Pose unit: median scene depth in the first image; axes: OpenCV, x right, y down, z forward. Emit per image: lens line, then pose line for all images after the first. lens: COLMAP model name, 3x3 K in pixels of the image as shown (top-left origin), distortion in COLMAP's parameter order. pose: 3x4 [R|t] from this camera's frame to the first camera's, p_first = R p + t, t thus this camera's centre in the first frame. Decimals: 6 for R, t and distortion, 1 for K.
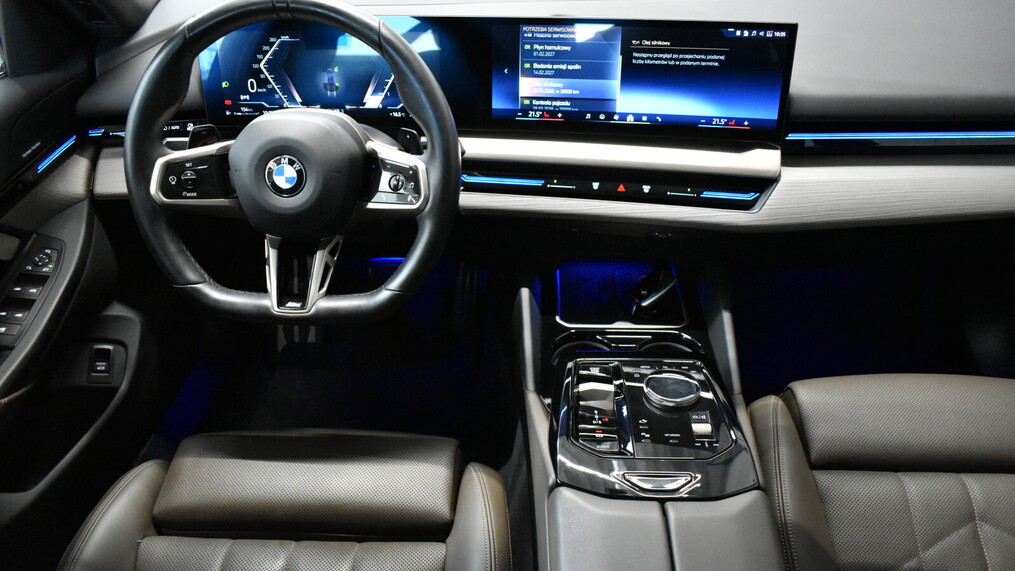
lens RADIAL K [[774.9, 0, 507.5], [0, 774.9, 285.5], [0, 0, 1]] dist [-0.019046, 0.002659]
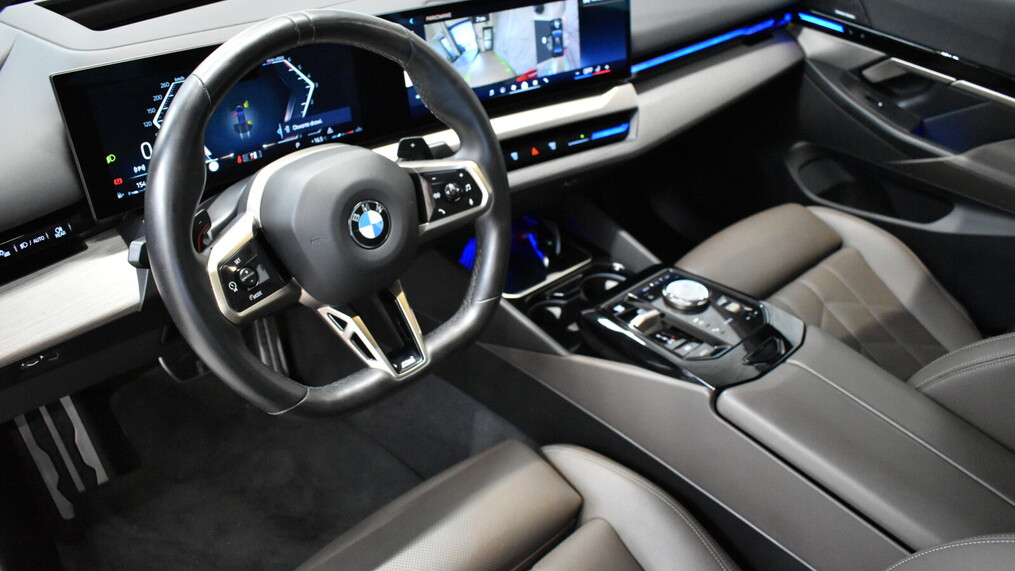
lens RADIAL K [[809.5, 0, 507.5], [0, 809.5, 285.5], [0, 0, 1]] dist [0.004907, 0.001865]
pose [[0.700994, -0.362127, 0.614387, -0.646094], [0.353435, 0.924658, 0.141748, -0.130166], [-0.619428, 0.117781, 0.776168, 0.189250]]
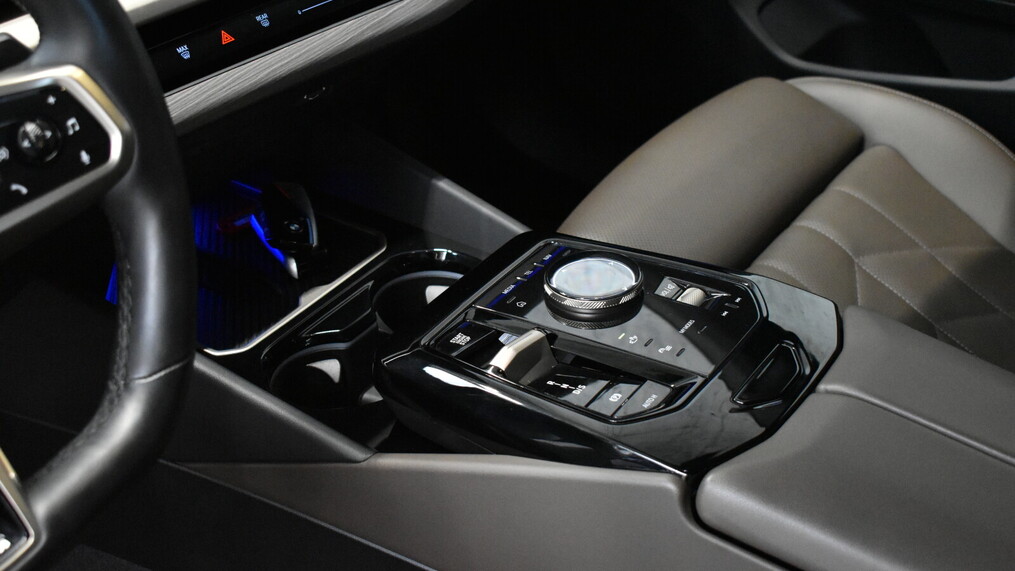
lens RADIAL K [[1527.9, 0, 507.5], [0, 1527.9, 285.5], [0, 0, 1]] dist [0.002228, 0.000118]
pose [[0.518370, -0.455519, 0.723736, -0.552989], [0.474284, 0.857370, 0.199926, -0.102786], [-0.711580, 0.239621, 0.660481, 0.275732]]
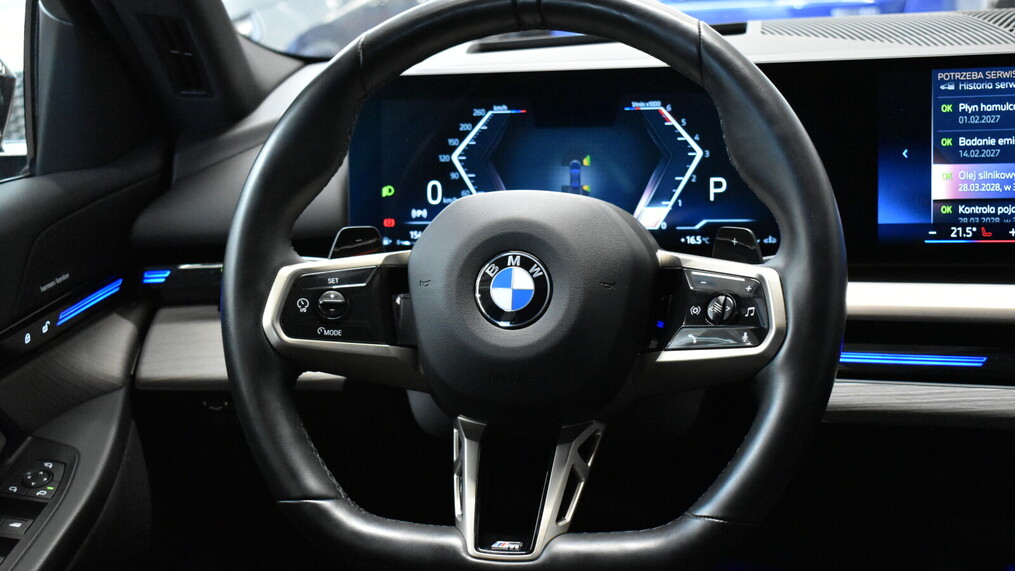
lens RADIAL K [[1442.9, 0, 507.5], [0, 1442.9, 285.5], [0, 0, 1]] dist [-0.036263, 0.017886]
pose [[0.984880, -0.003647, -0.173200, -0.102205], [-0.058256, 0.934584, -0.350941, 0.175172], [0.163149, 0.355724, 0.920240, 0.074264]]
